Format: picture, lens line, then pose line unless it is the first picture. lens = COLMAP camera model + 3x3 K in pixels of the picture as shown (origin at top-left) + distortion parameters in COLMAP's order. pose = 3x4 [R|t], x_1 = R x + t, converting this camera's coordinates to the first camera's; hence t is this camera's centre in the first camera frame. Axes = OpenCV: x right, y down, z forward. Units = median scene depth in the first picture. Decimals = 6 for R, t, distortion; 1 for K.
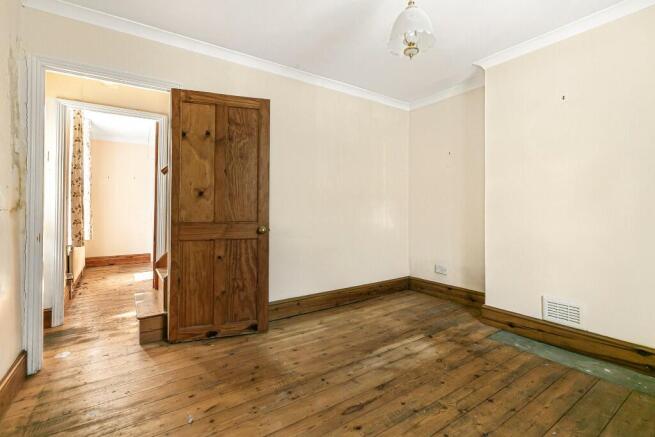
lens RADIAL K [[298.8, 0, 327.9], [0, 298.8, 215.8], [0, 0, 1]] dist [0.006119, -0.001448]
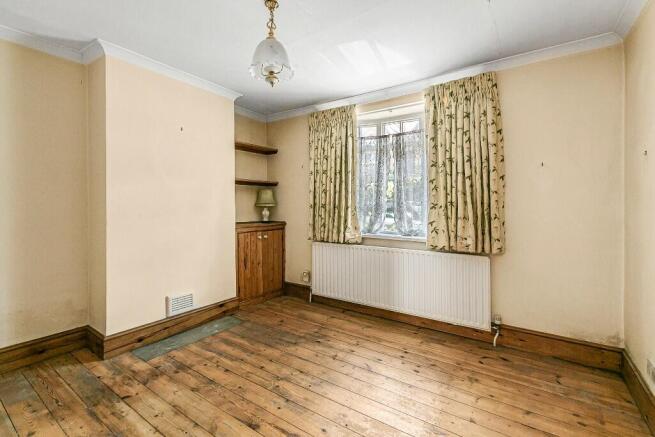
lens RADIAL K [[298.8, 0, 337.7], [0, 298.8, 208.7], [0, 0, 1]] dist [0.006119, -0.001448]
pose [[-0.362797, -0.008370, 0.931831, -0.547702], [0.020292, 0.999652, 0.016879, -0.064600], [-0.931647, 0.025033, -0.362501, 0.792469]]
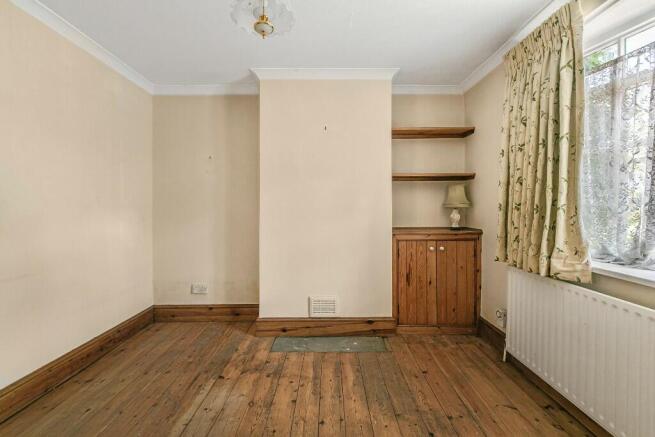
lens RADIAL K [[298.8, 0, 324.2], [0, 298.8, 213.4], [0, 0, 1]] dist [0.006119, -0.001448]
pose [[0.579181, -0.017534, 0.815010, -0.168595], [0.022969, 0.999723, 0.005185, -0.052249], [-0.814875, 0.015717, 0.579423, 0.283636]]
